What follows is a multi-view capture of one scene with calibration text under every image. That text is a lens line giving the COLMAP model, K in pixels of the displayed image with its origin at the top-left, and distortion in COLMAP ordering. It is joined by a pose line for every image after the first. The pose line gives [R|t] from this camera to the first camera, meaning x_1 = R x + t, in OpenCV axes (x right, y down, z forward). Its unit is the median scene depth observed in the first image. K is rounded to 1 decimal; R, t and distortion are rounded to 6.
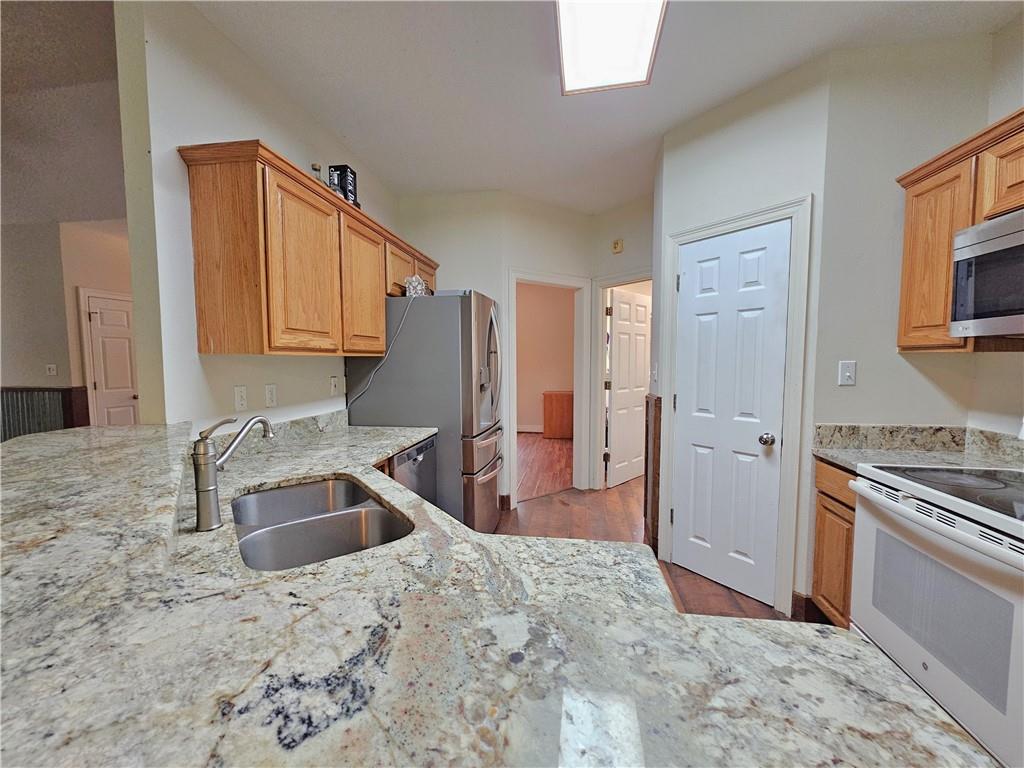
lens RADIAL K [[419.4, 0, 508.9], [0, 419.4, 387.5], [0, 0, 1]] dist [-0.003608, 0.000486]
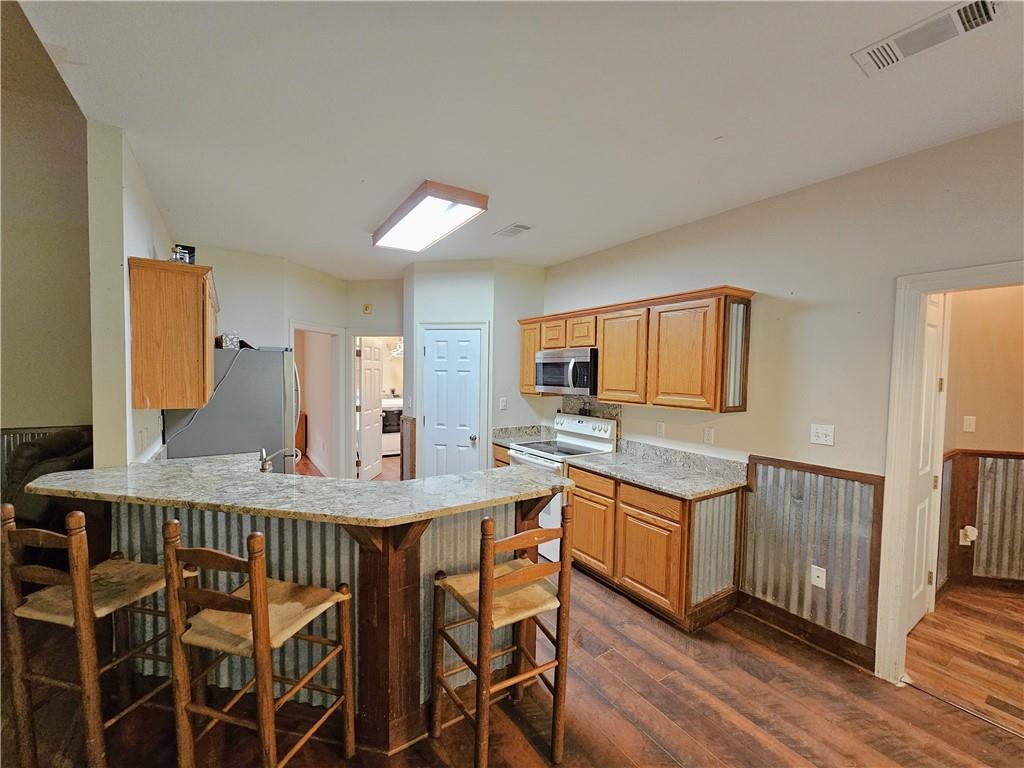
lens RADIAL K [[419.4, 0, 509.8], [0, 419.4, 388.5], [0, 0, 1]] dist [-0.003608, 0.000486]
pose [[0.736051, -0.010765, 0.676840, -0.673501], [0.025780, 0.999594, -0.012137, -0.089550], [-0.676435, 0.026382, 0.736030, -0.661482]]
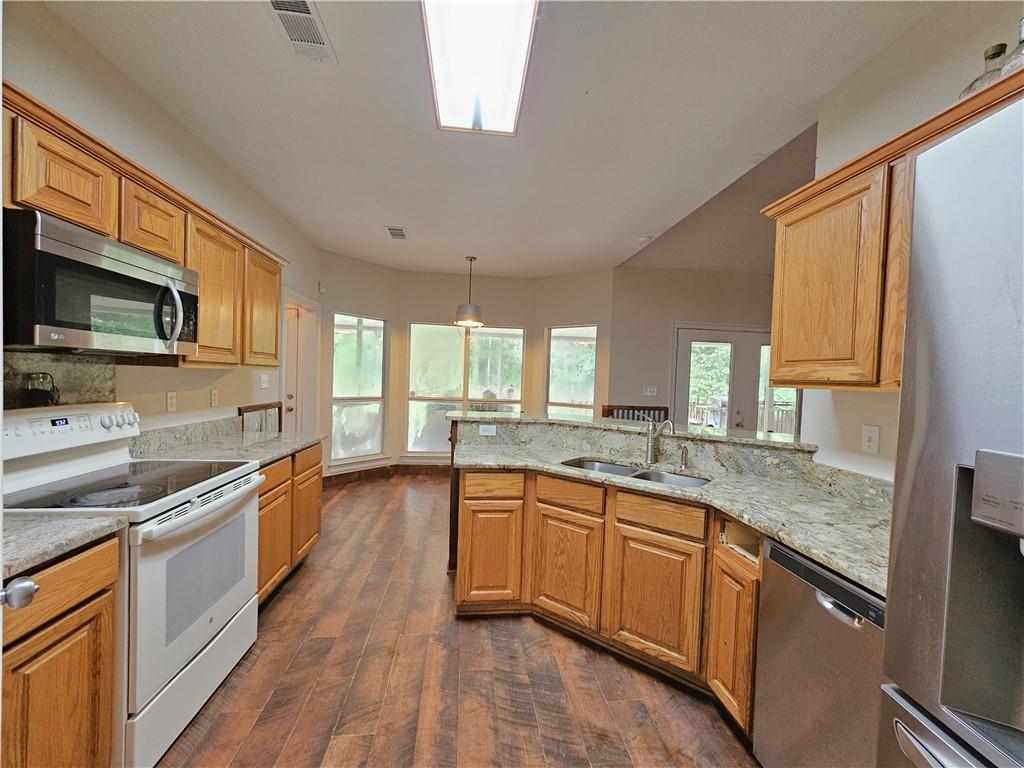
lens RADIAL K [[419.4, 0, 512.5], [0, 419.4, 388.5], [0, 0, 1]] dist [-0.003608, 0.000486]
pose [[-0.963314, -0.022127, -0.267464, 0.327733], [-0.047868, 0.994781, 0.090107, -0.123924], [0.264074, 0.099604, -0.959345, 1.635236]]
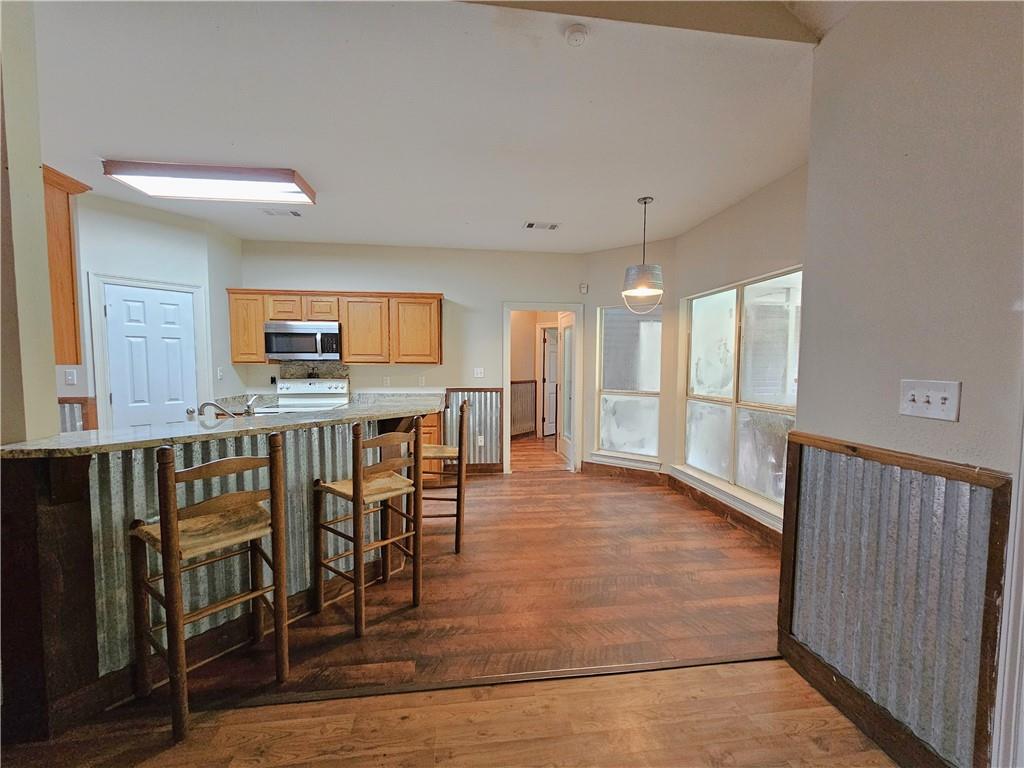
lens RADIAL K [[419.4, 0, 510.0], [0, 419.4, 389.2], [0, 0, 1]] dist [-0.003608, 0.000486]
pose [[-0.282197, -0.056470, 0.957693, -1.709713], [0.060514, 0.995230, 0.076515, -0.028992], [-0.957446, 0.079546, -0.277434, 0.188569]]
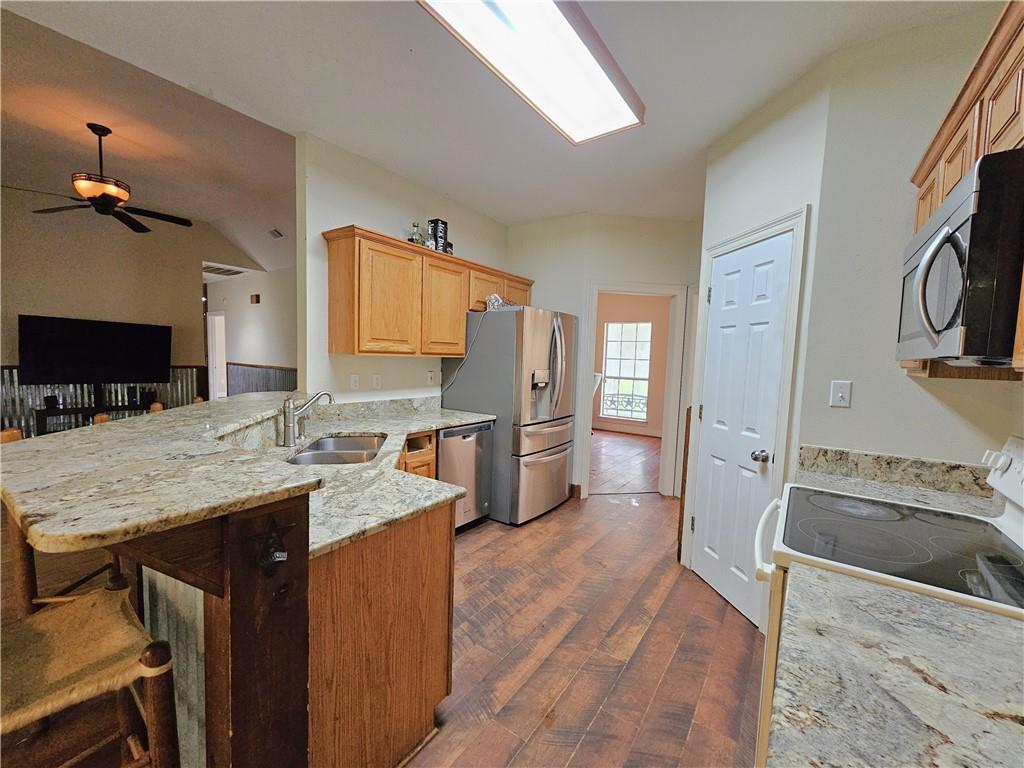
lens RADIAL K [[419.4, 0, 508.3], [0, 419.4, 386.9], [0, 0, 1]] dist [-0.003608, 0.000486]
pose [[0.896796, 0.064724, -0.437686, 0.568689], [-0.064742, 0.997791, 0.014898, -0.016378], [0.437683, 0.014976, 0.899005, -0.163858]]
